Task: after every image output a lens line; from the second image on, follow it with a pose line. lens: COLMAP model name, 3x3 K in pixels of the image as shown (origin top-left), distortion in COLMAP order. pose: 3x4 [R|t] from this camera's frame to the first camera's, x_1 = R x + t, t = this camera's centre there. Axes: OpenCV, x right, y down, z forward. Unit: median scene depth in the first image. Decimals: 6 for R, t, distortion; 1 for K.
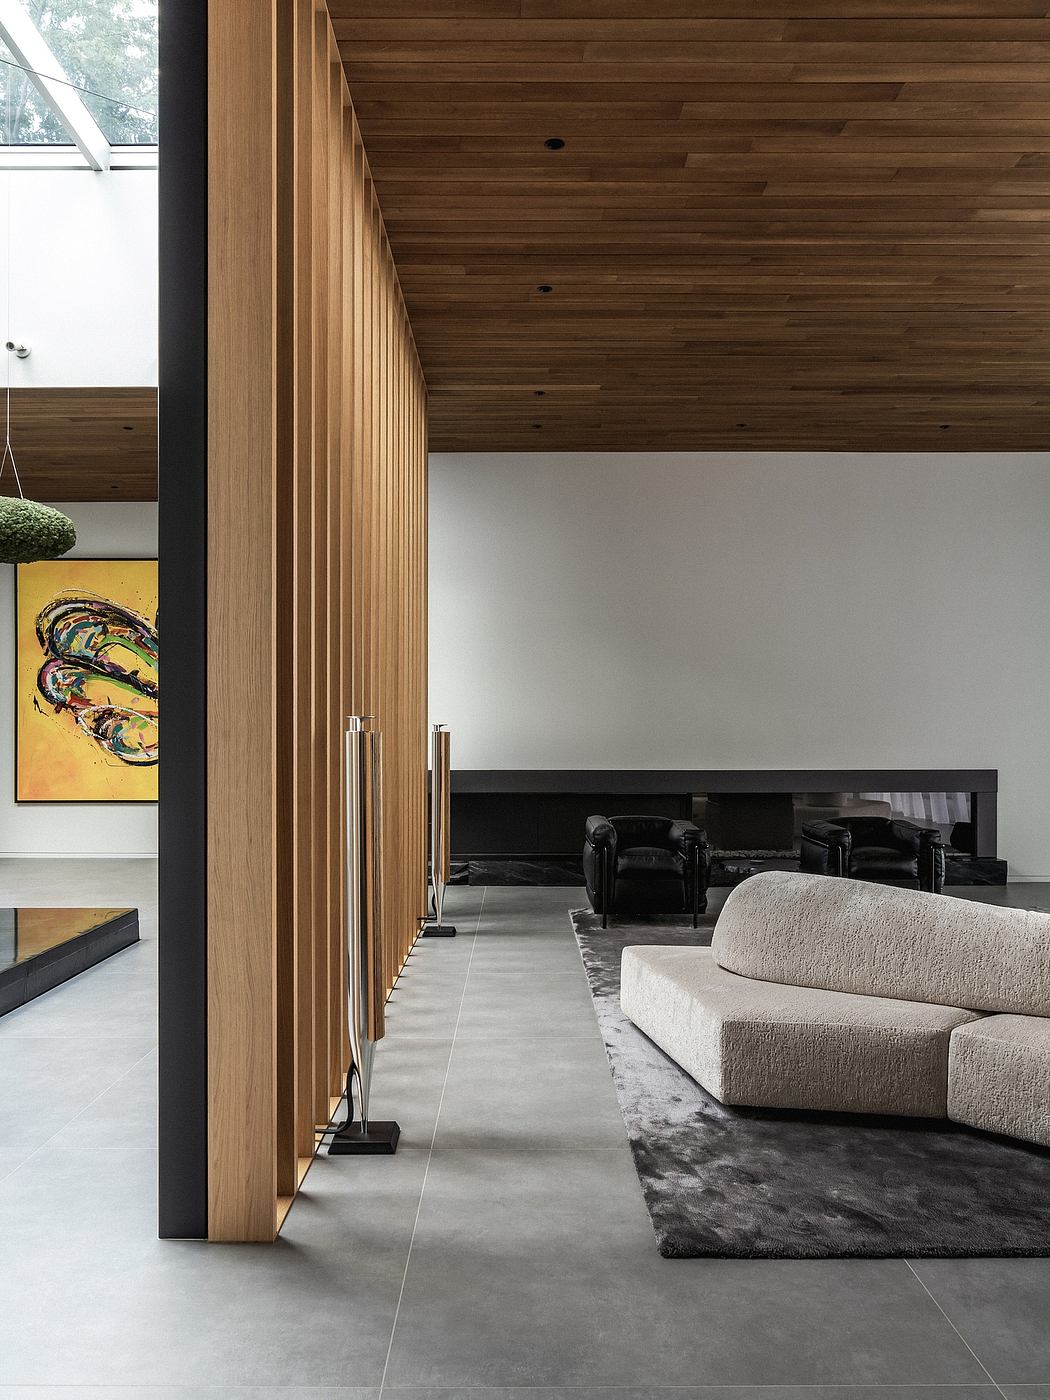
lens RADIAL K [[995.8, 0, 525.0], [0, 995.8, 700.0], [0, 0, 1]] dist [-0.000842, -0.000339]
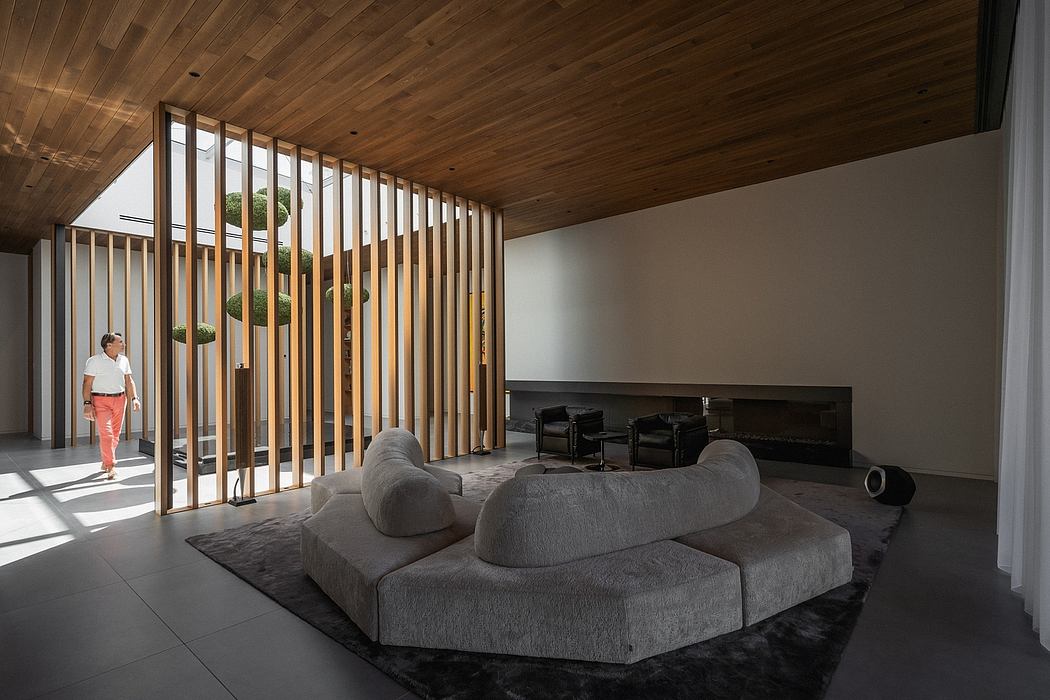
lens RADIAL K [[513.1, 0, 525.0], [0, 513.1, 350.0], [0, 0, 1]] dist [0.000141, 0.000005]
pose [[0.754718, -0.016857, -0.655833, 0.623886], [0.015805, 0.999847, -0.007511, 0.015796], [0.655859, -0.004697, 0.754868, 0.136757]]
